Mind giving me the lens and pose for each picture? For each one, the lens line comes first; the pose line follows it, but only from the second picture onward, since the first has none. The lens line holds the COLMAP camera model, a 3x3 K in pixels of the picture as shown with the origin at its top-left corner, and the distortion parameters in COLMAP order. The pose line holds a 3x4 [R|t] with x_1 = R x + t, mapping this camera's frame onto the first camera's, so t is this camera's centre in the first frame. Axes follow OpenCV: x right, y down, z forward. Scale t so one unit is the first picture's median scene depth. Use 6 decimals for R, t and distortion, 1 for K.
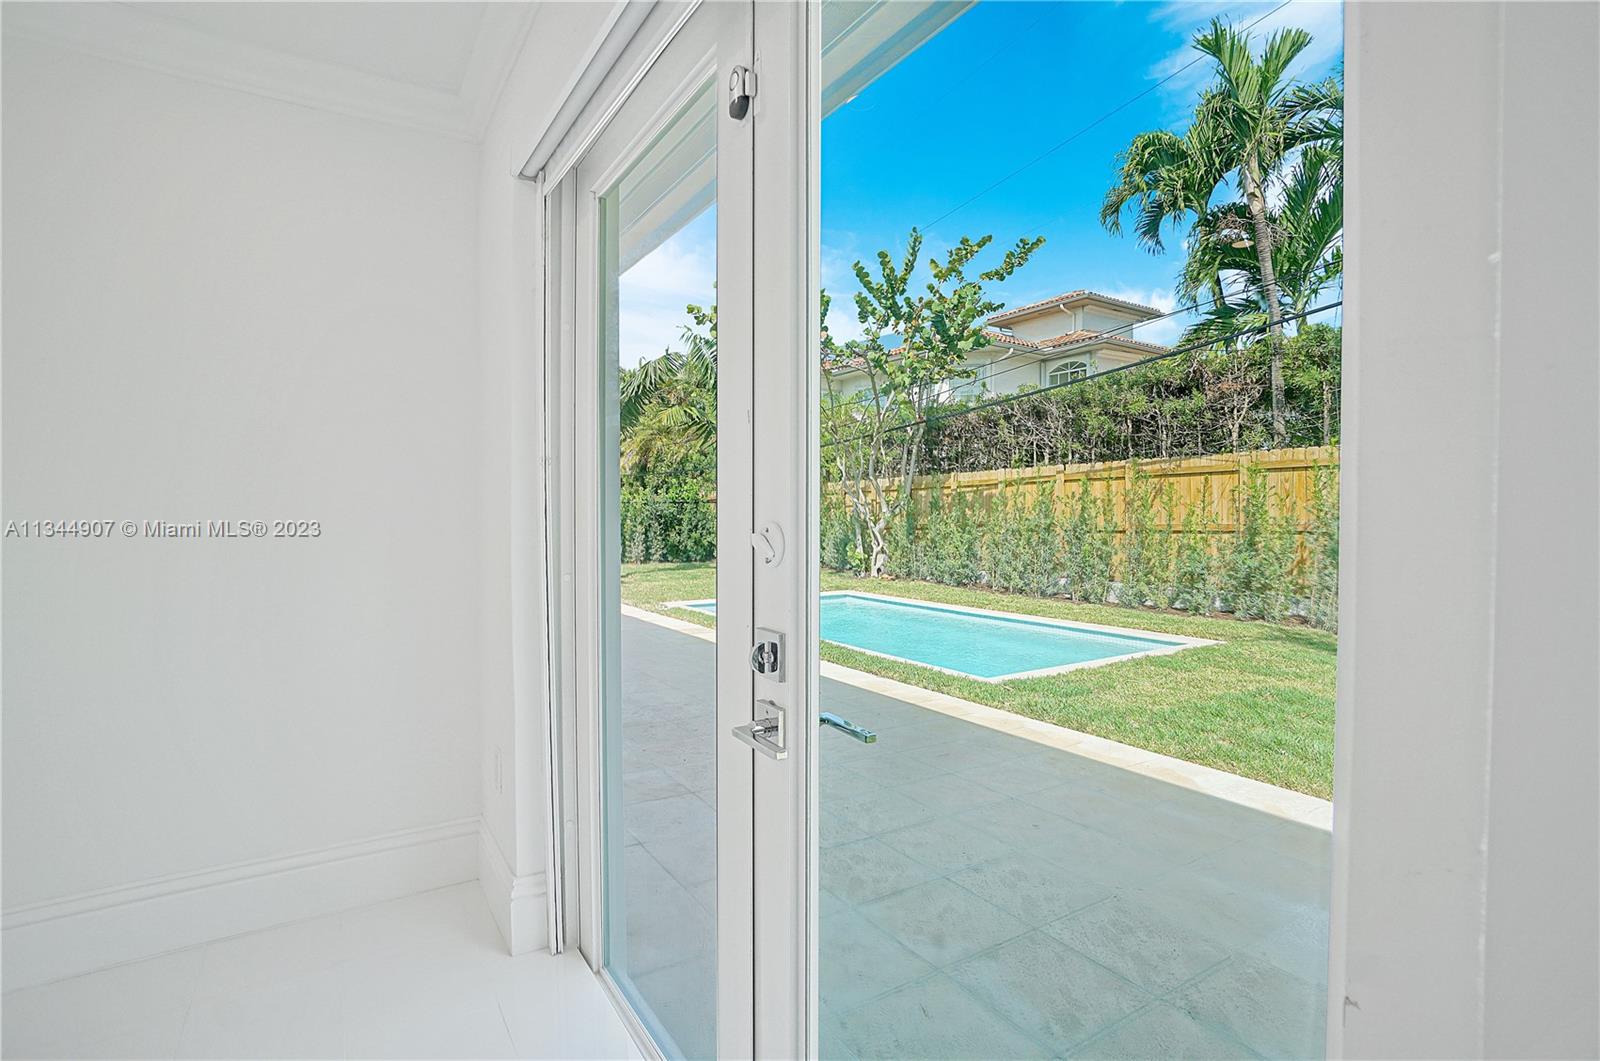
lens RADIAL K [[711.7, 0, 790.5], [0, 711.7, 529.9], [0, 0, 1]] dist [-0.063080, 0.029406]
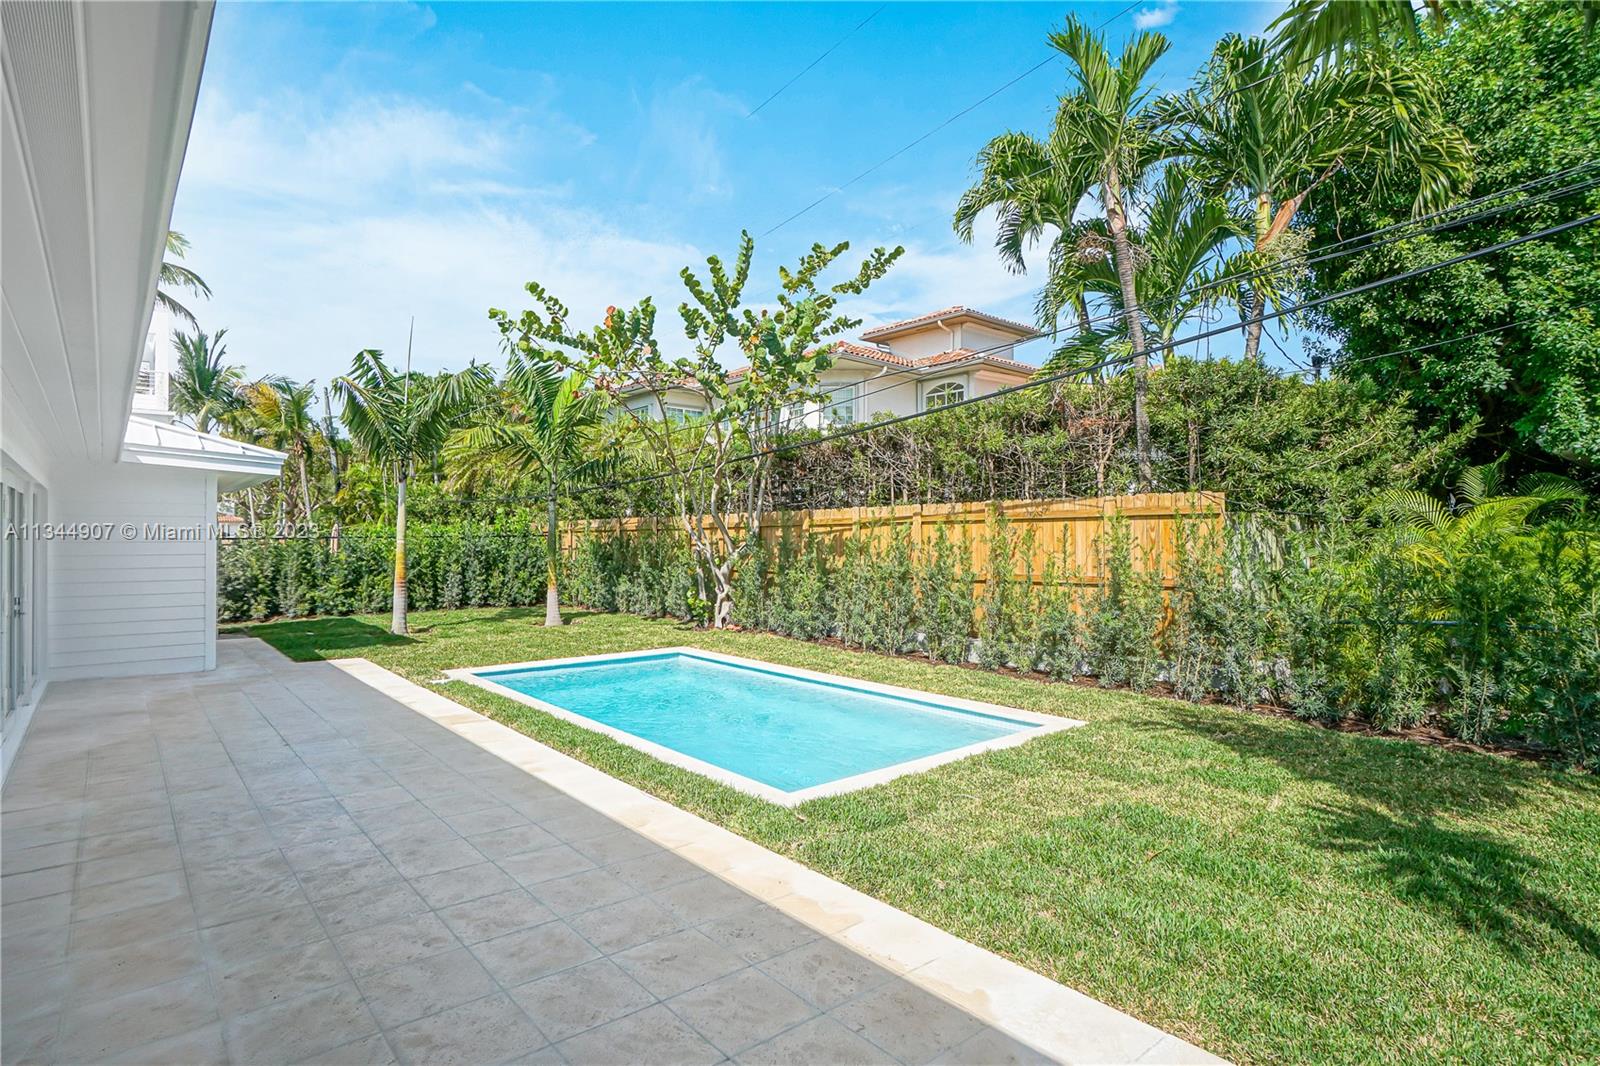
lens RADIAL K [[755.7, 0, 792.5], [0, 755.7, 527.4], [0, 0, 1]] dist [-0.027096, 0.000250]
pose [[0.989625, 0.000216, 0.143674, 0.094370], [0.003620, 0.999644, -0.026439, -0.040351], [-0.143629, 0.026685, 0.989272, 0.088191]]
